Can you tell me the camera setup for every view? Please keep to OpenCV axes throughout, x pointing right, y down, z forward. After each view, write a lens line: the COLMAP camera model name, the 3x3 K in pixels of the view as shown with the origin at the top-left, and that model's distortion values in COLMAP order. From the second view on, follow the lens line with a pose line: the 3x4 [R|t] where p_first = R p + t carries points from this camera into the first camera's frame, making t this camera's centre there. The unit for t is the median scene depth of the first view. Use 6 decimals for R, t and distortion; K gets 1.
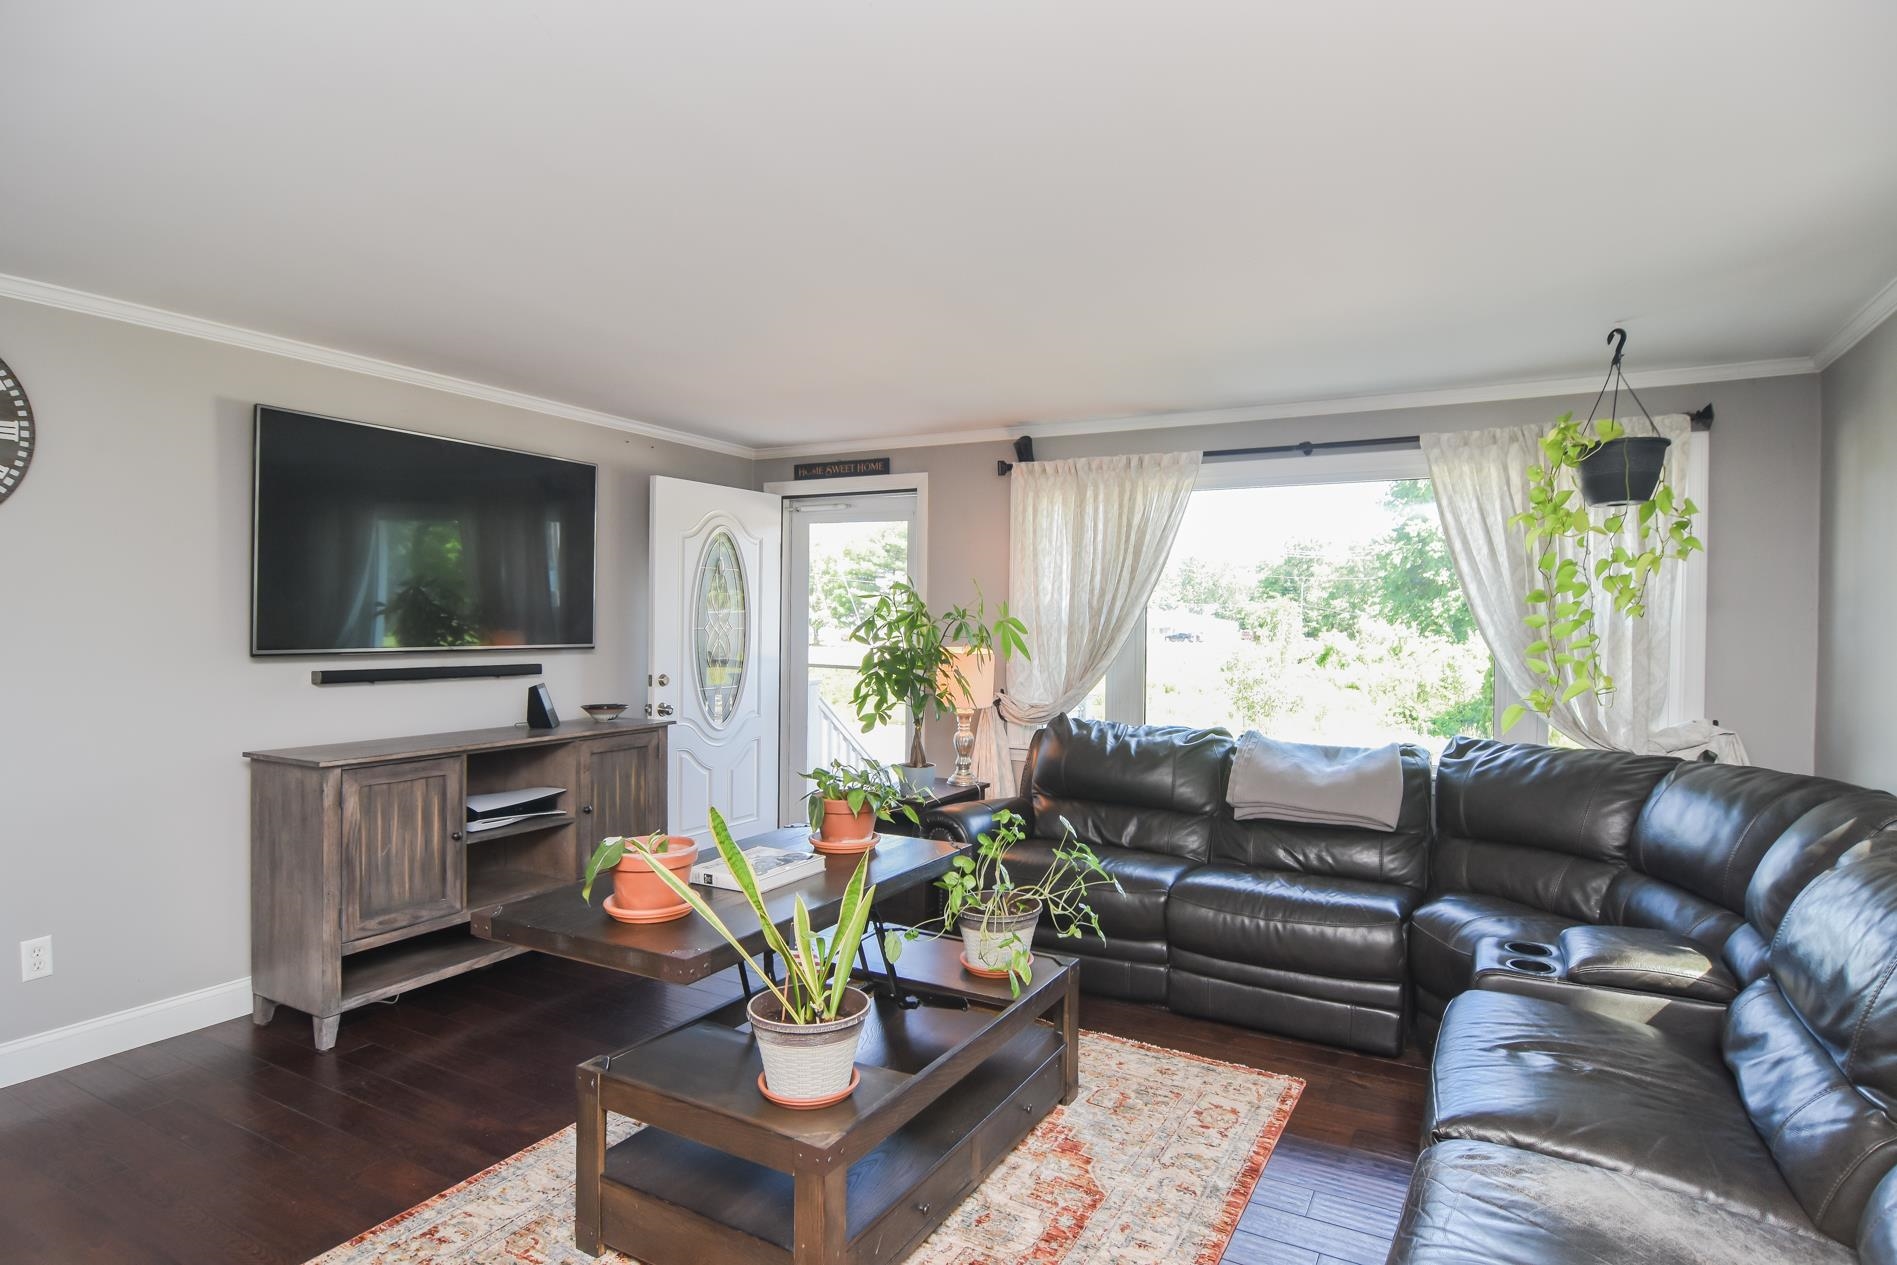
lens RADIAL K [[1019.0, 0, 948.5], [0, 1019.0, 632.5], [0, 0, 1]] dist [-0.001858, -0.000717]
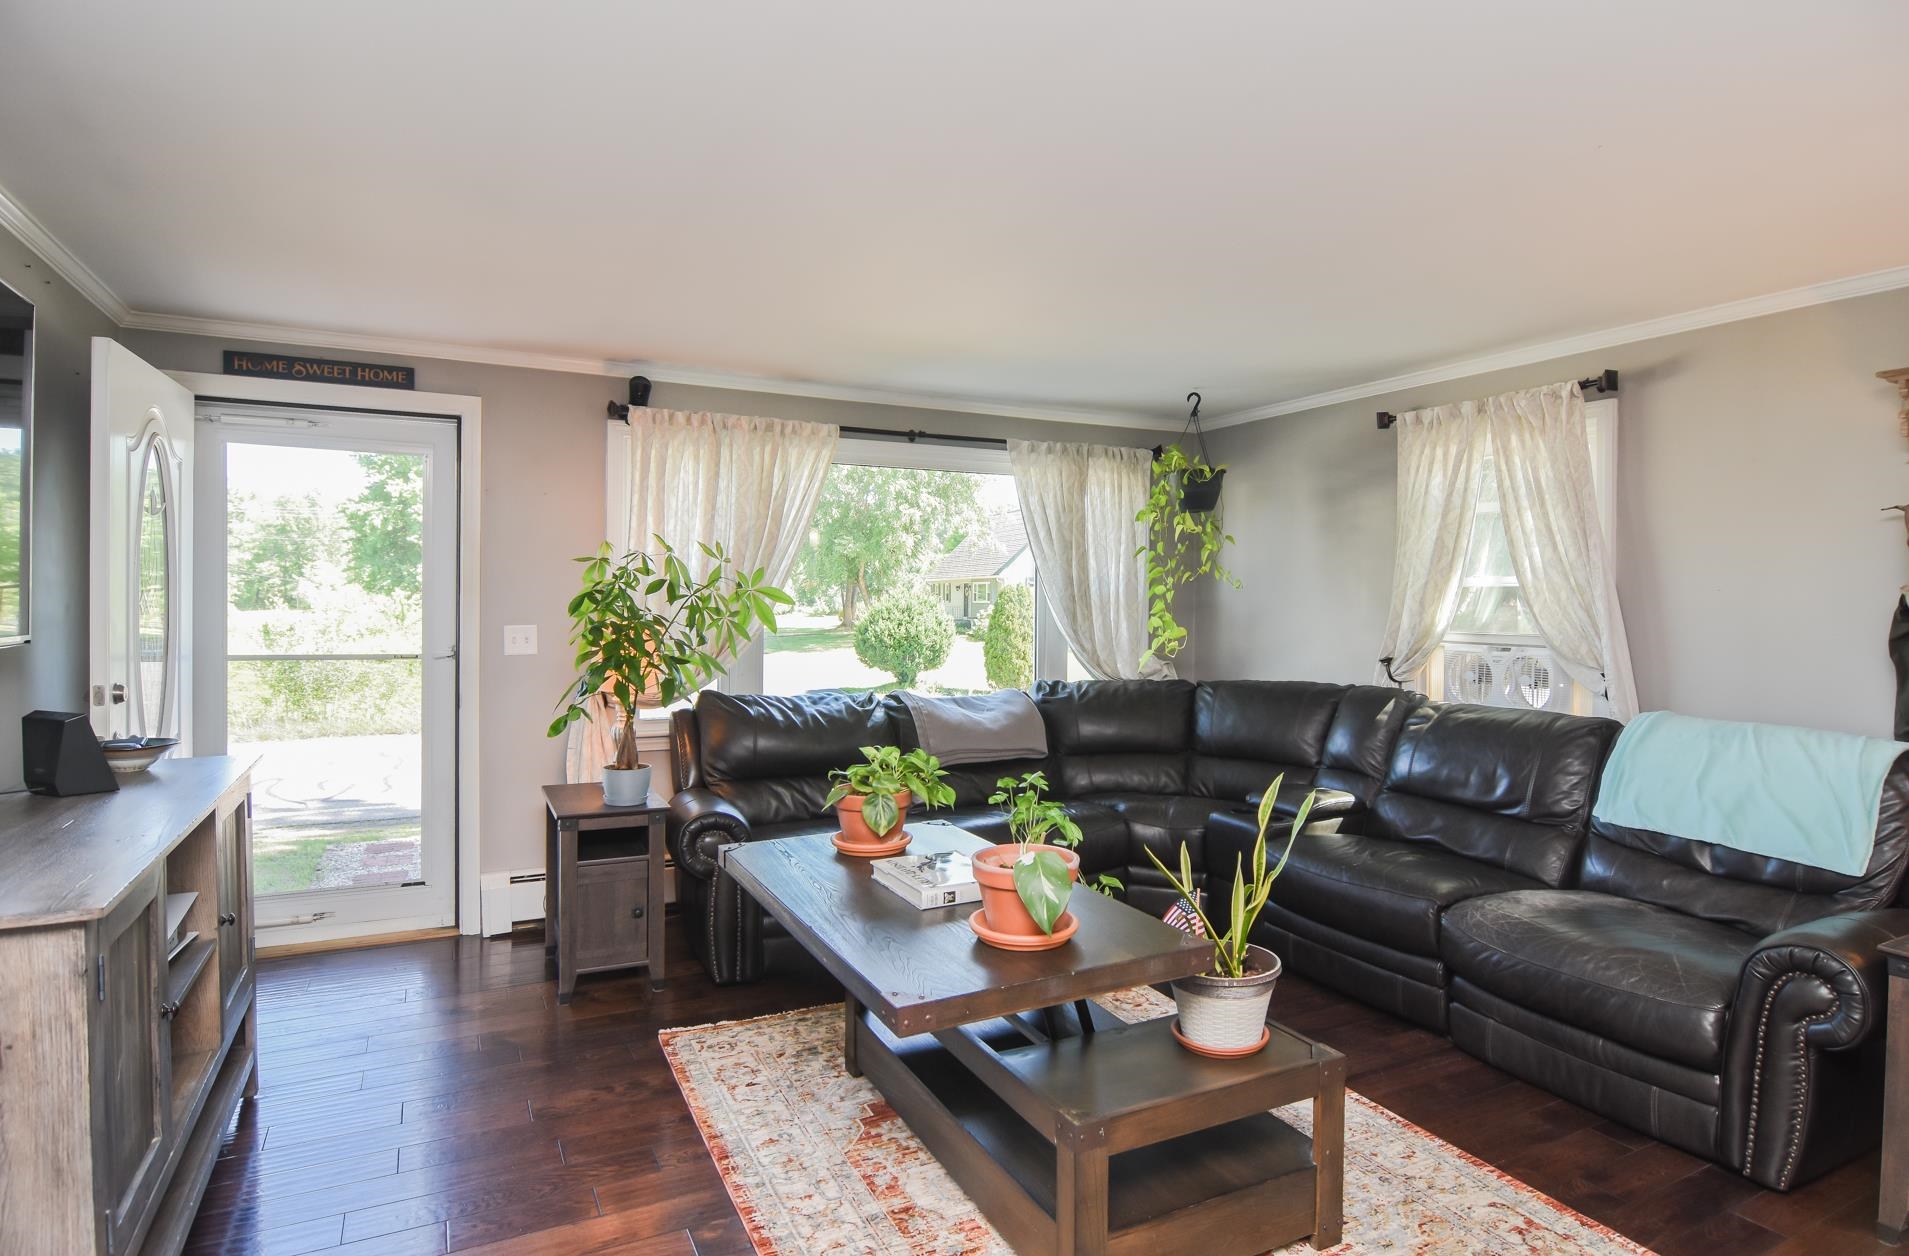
lens RADIAL K [[1060.3, 0, 954.5], [0, 1060.3, 628.0], [0, 0, 1]] dist [-0.001125, 0.000167]
pose [[0.555667, -0.031708, 0.830800, -0.490974], [0.009118, 0.999445, 0.032046, -0.005370], [-0.831355, -0.010232, 0.555647, 0.255810]]
